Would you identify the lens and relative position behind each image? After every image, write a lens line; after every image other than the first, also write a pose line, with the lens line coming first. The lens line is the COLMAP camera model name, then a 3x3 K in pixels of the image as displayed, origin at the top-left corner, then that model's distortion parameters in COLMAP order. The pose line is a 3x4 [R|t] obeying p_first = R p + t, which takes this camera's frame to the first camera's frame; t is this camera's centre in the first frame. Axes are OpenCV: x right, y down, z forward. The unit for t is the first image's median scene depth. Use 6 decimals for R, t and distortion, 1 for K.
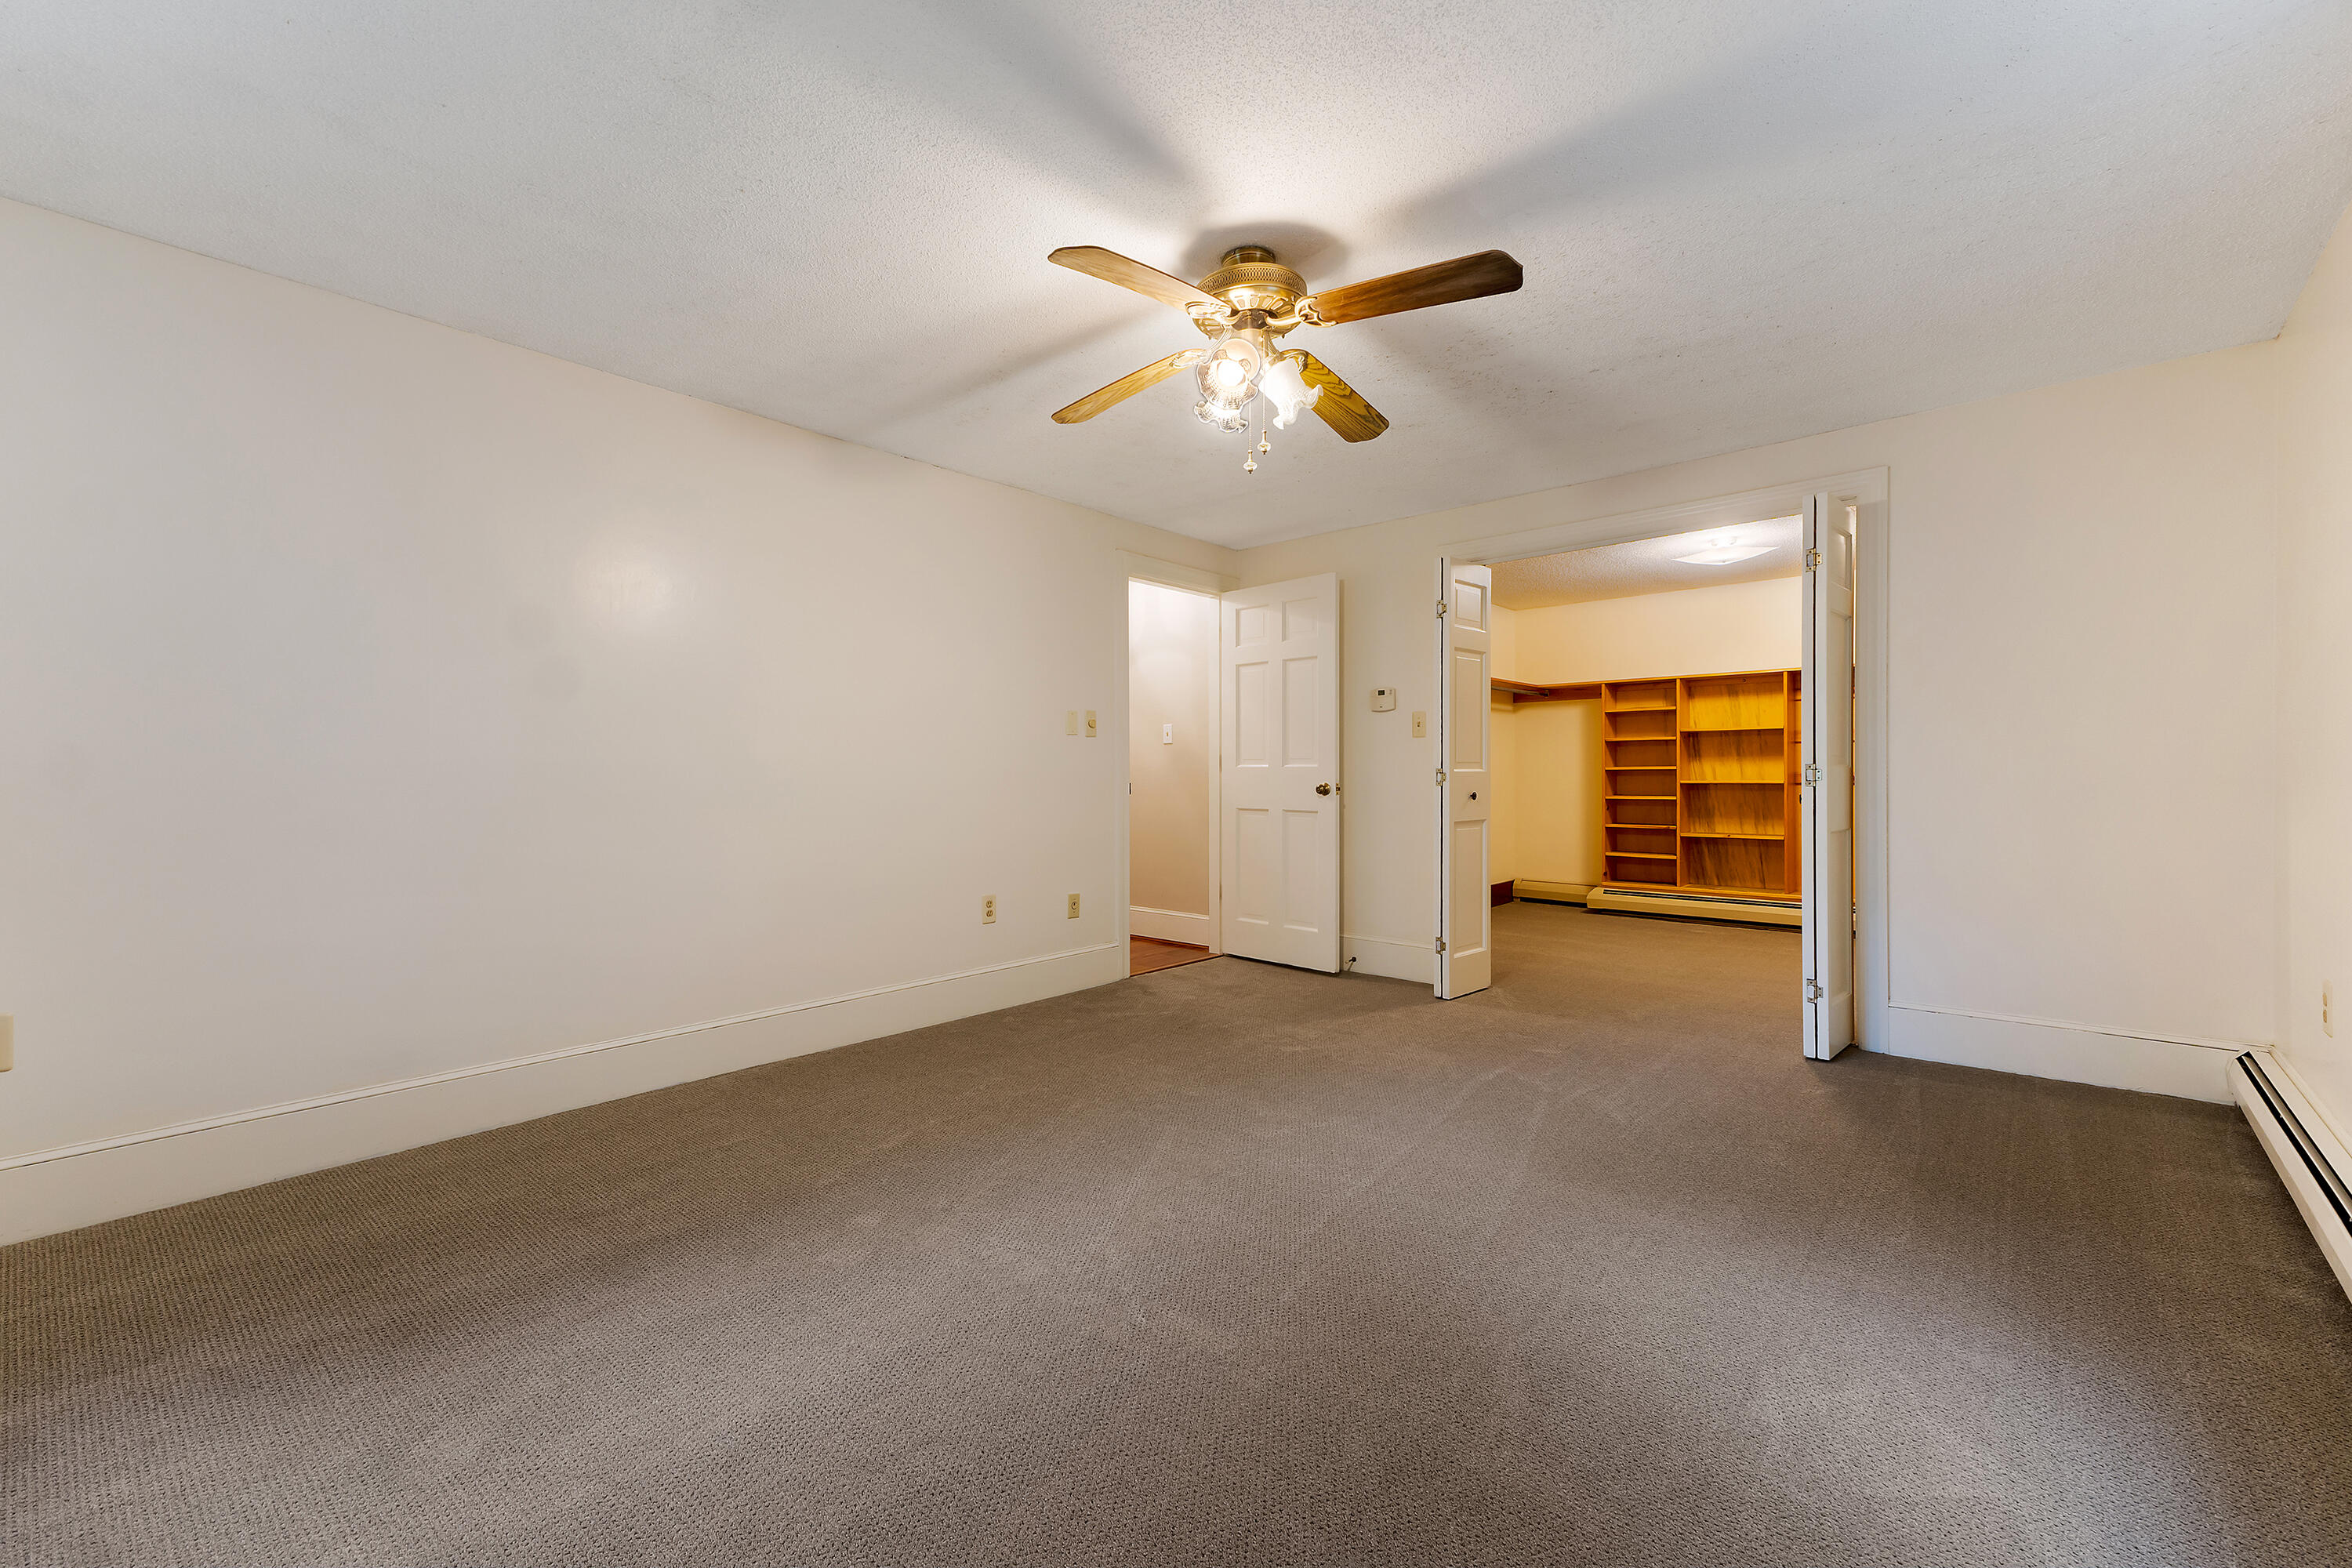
lens RADIAL K [[999.8, 0, 1183.3], [0, 999.8, 778.3], [0, 0, 1]] dist [0.023370, 0.000510]
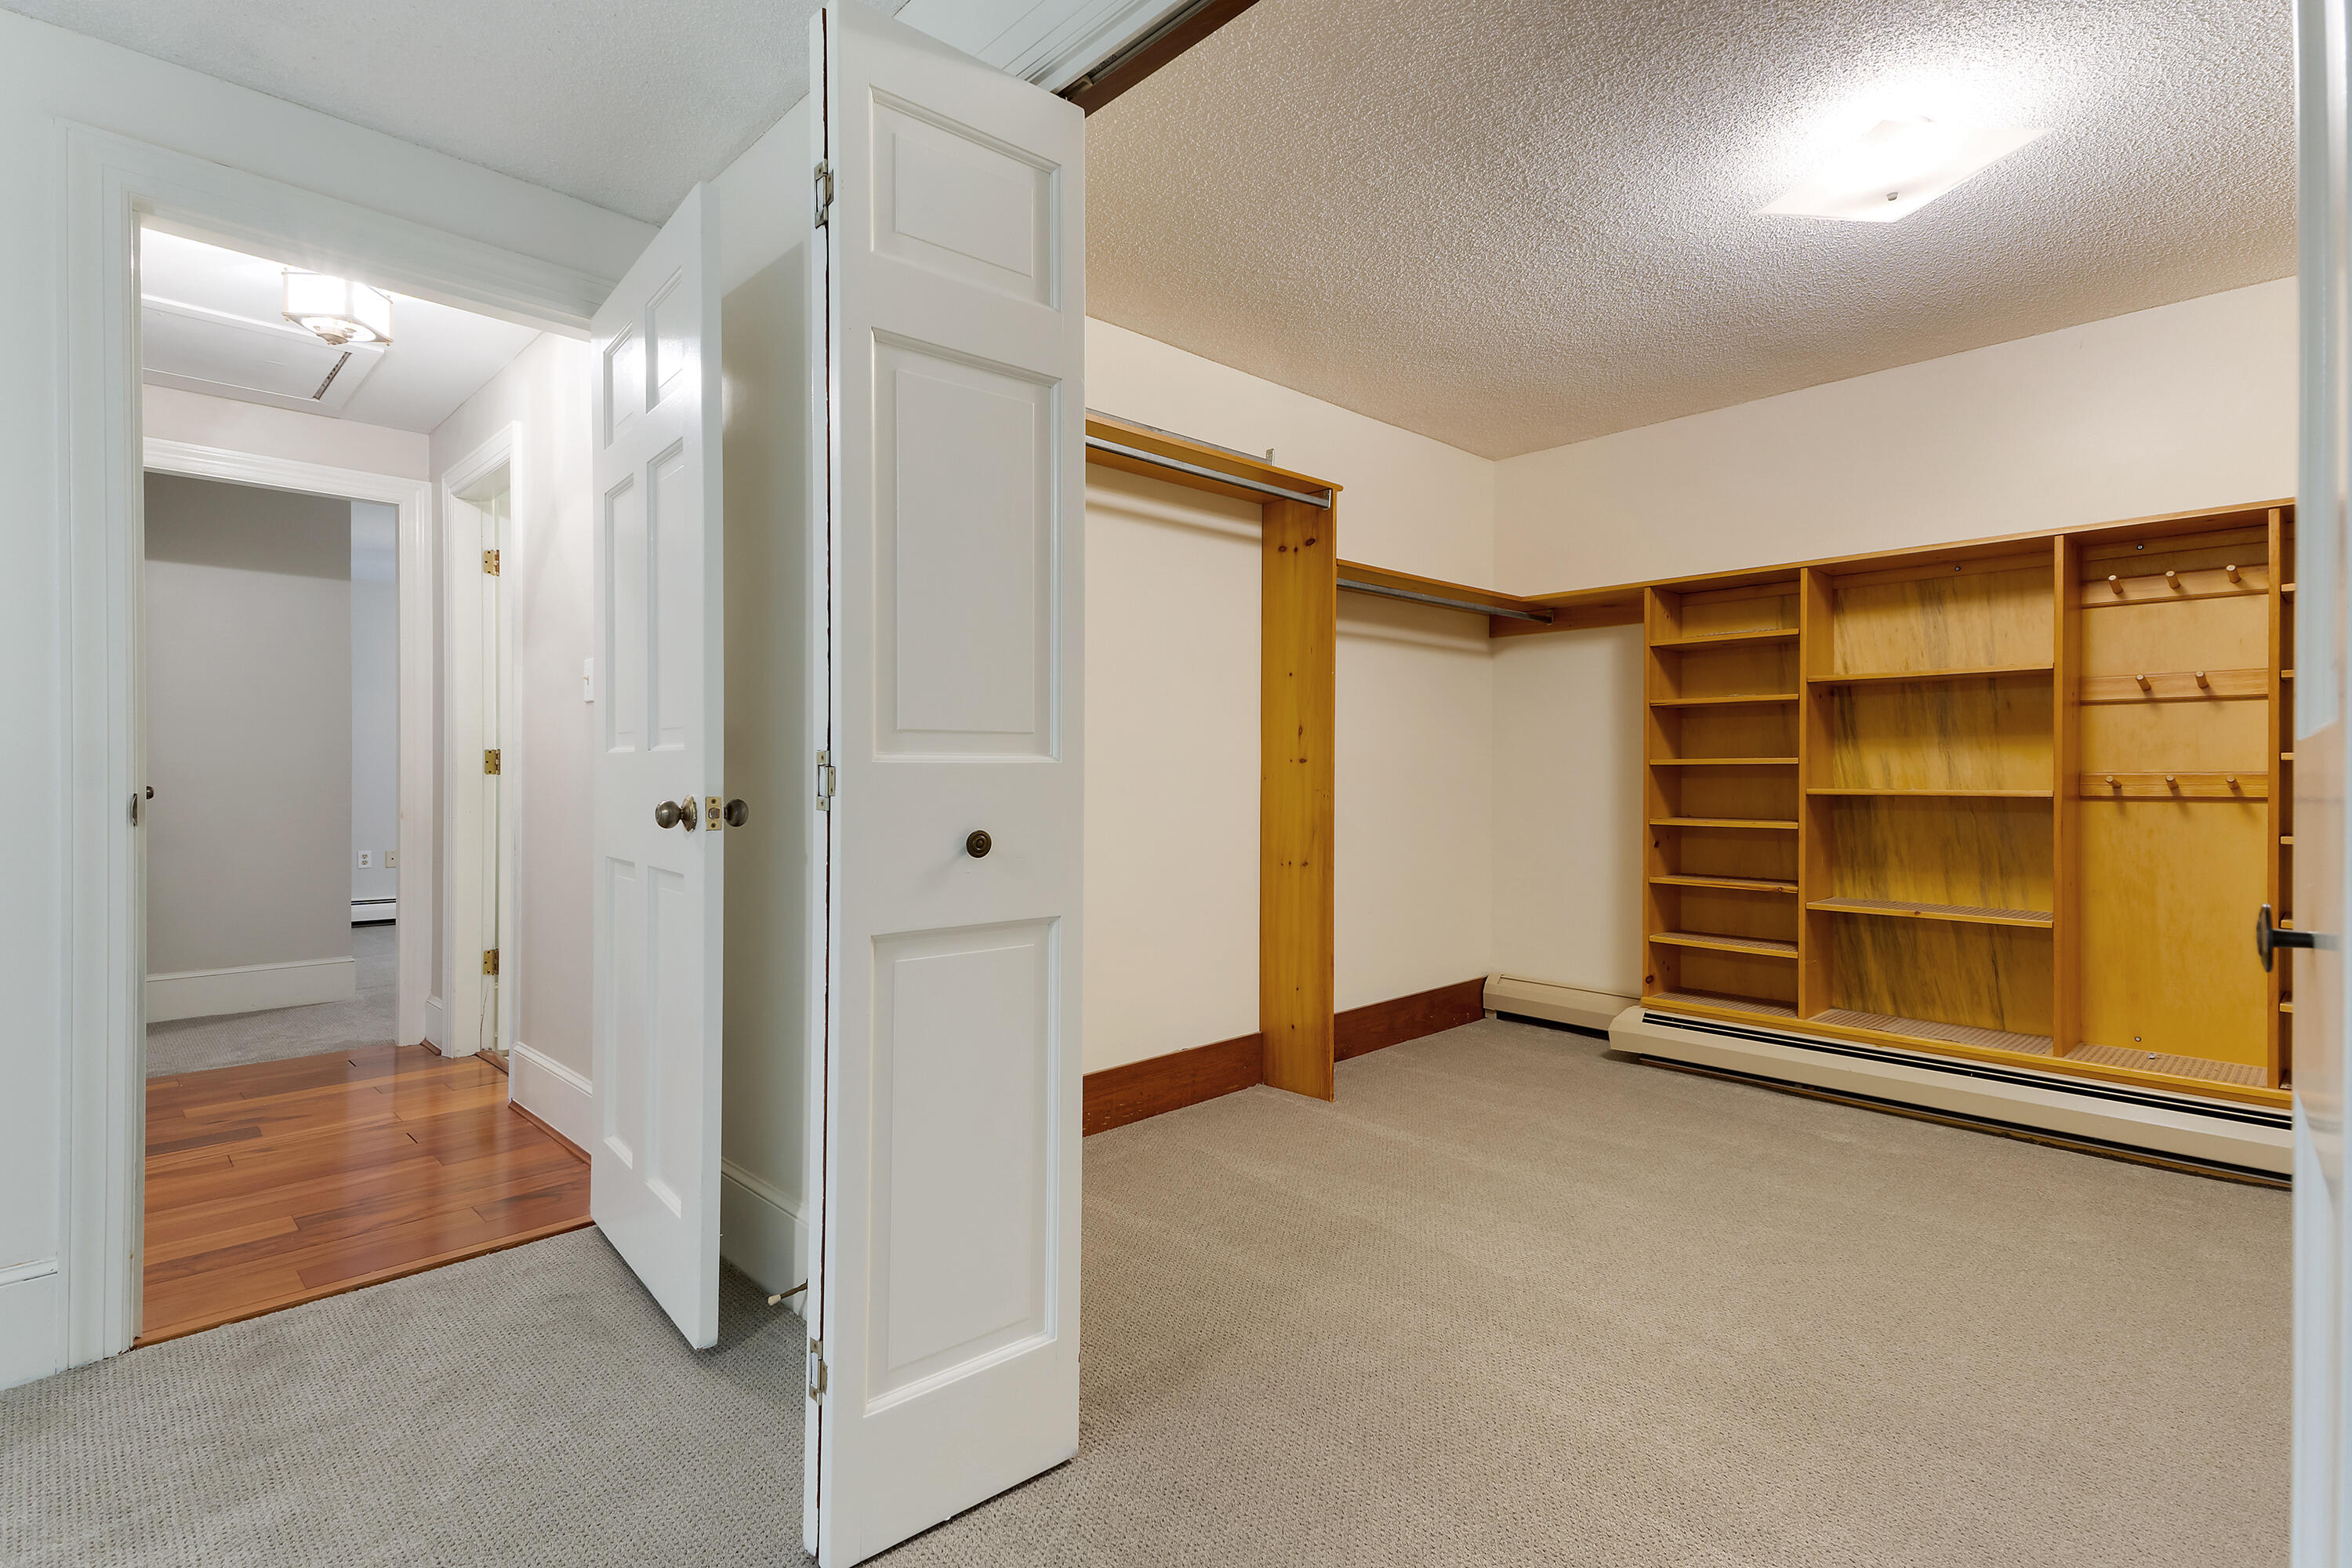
lens RADIAL K [[1124.0, 0, 1169.1], [0, 1124.0, 778.5], [0, 0, 1]] dist [0.014937, 0.000716]
pose [[0.994425, 0.004685, -0.105344, 0.255550], [-0.004462, 0.999987, 0.002360, -0.002232], [0.105354, -0.001877, 0.994433, 0.450833]]
